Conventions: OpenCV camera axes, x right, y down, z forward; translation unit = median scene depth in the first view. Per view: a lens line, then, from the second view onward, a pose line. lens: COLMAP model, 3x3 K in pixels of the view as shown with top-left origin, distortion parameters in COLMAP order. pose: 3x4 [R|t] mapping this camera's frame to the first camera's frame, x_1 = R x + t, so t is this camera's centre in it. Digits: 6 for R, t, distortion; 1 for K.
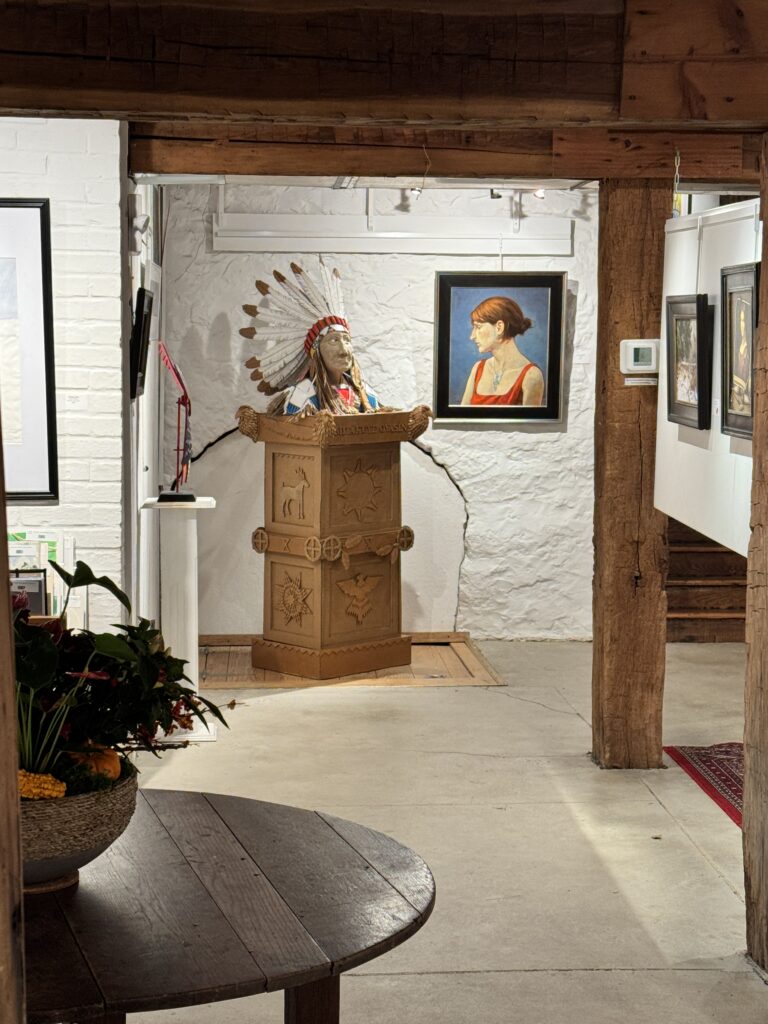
lens RADIAL K [[1929.9, 0, 448.9], [0, 1929.9, 509.1], [0, 0, 1]] dist [0.059844, 0.112677]
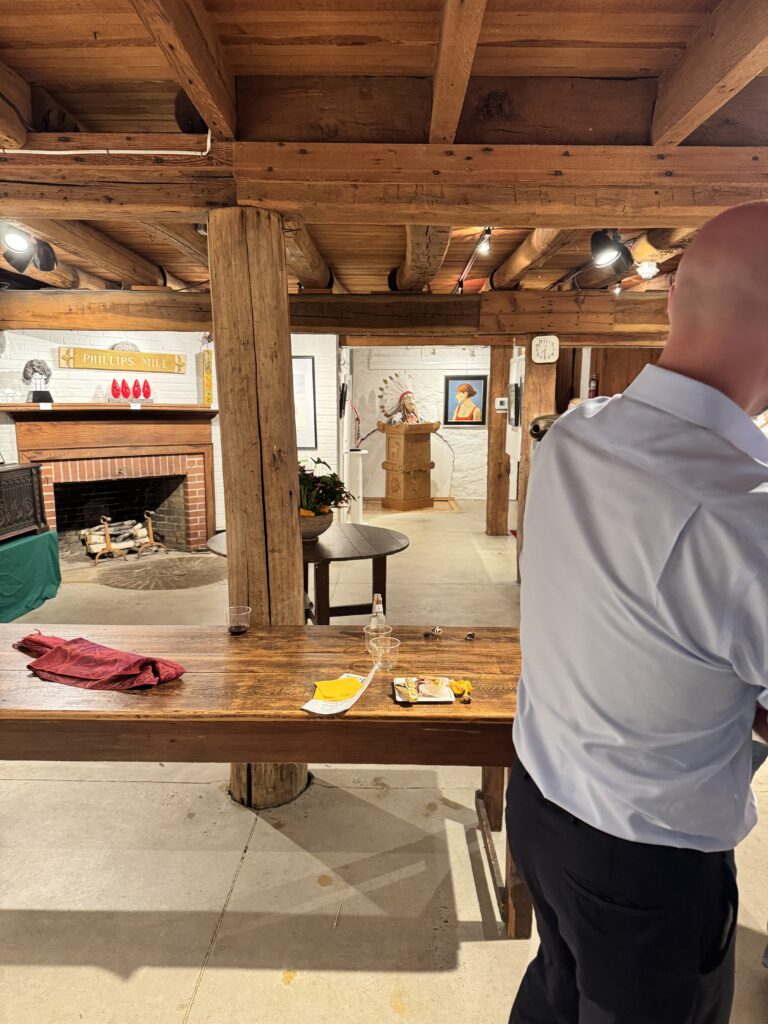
lens RADIAL K [[728.7, 0, 384.0], [0, 728.7, 512.0], [0, 0, 1]] dist [0.008116, -0.004691]
pose [[0.993200, 0.008119, -0.116137, 0.034731], [-0.000343, 0.997765, 0.066822, 0.011947], [0.116420, -0.066328, 0.990983, -0.137528]]
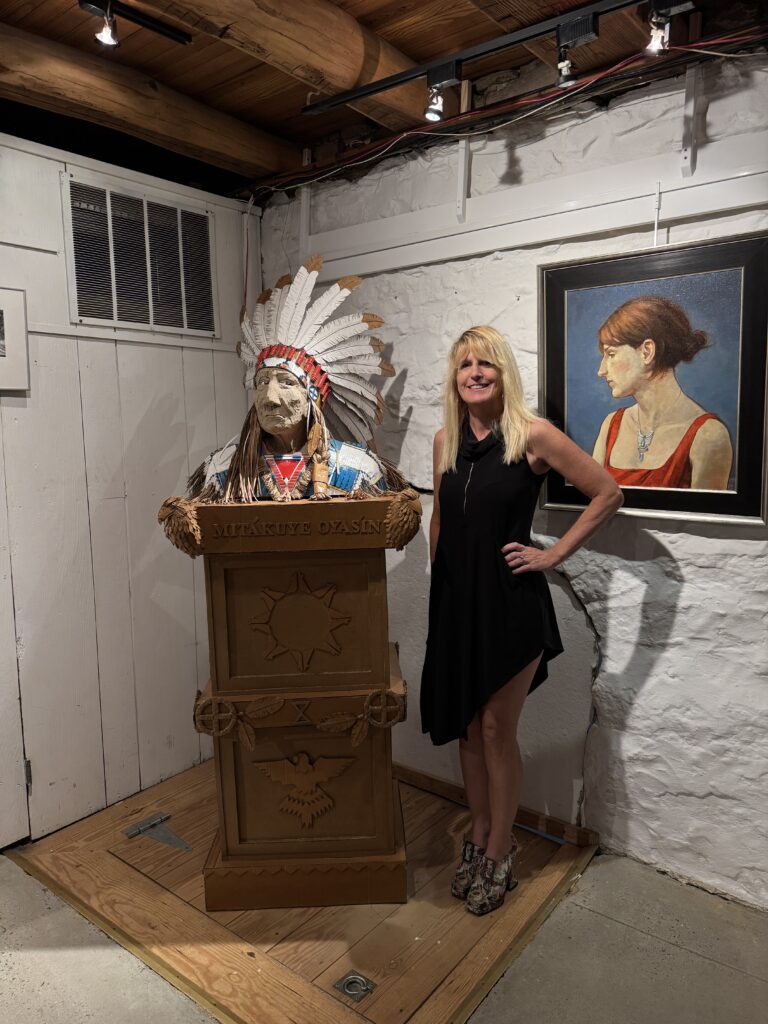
lens RADIAL K [[728.7, 0, 384.0], [0, 728.7, 512.0], [0, 0, 1]] dist [0.008116, -0.004691]
pose [[0.717860, 0.068710, -0.692789, 0.128441], [-0.046444, 0.997627, 0.050819, -0.056314], [0.694637, -0.004304, 0.719348, 0.823590]]
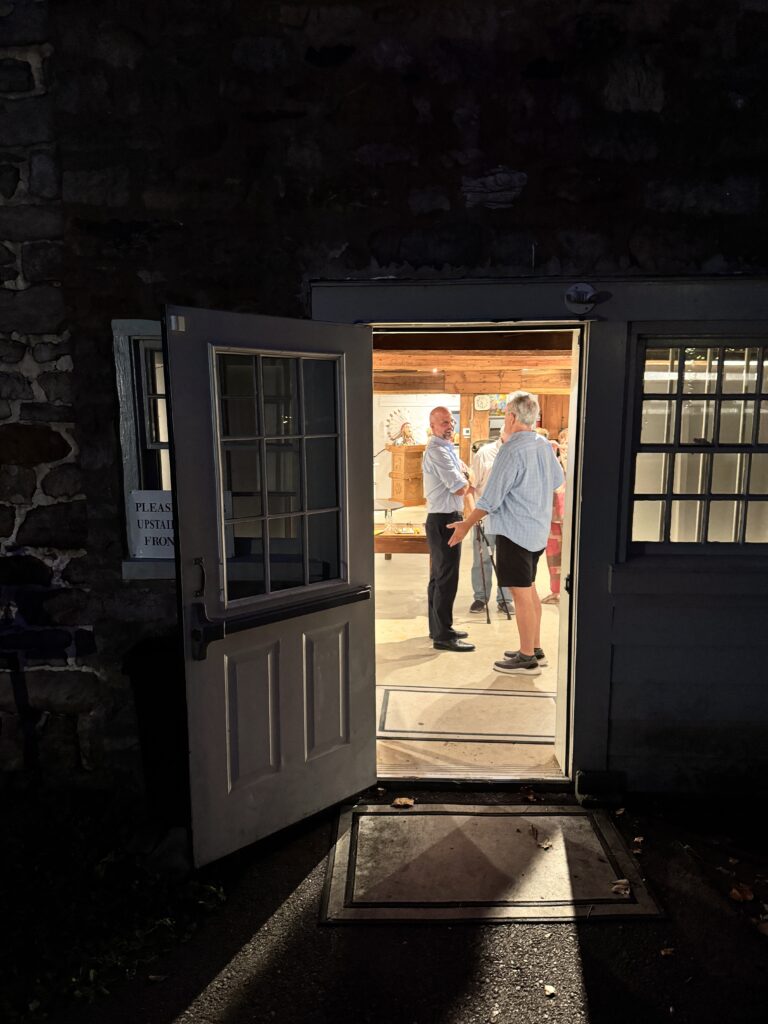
lens RADIAL K [[728.7, 0, 384.0], [0, 728.7, 512.0], [0, 0, 1]] dist [0.008116, -0.004691]
pose [[0.992300, 0.003413, -0.123808, 0.085091], [0.001141, 0.999326, 0.036692, 0.037494], [0.123850, -0.036551, 0.991628, -0.582831]]
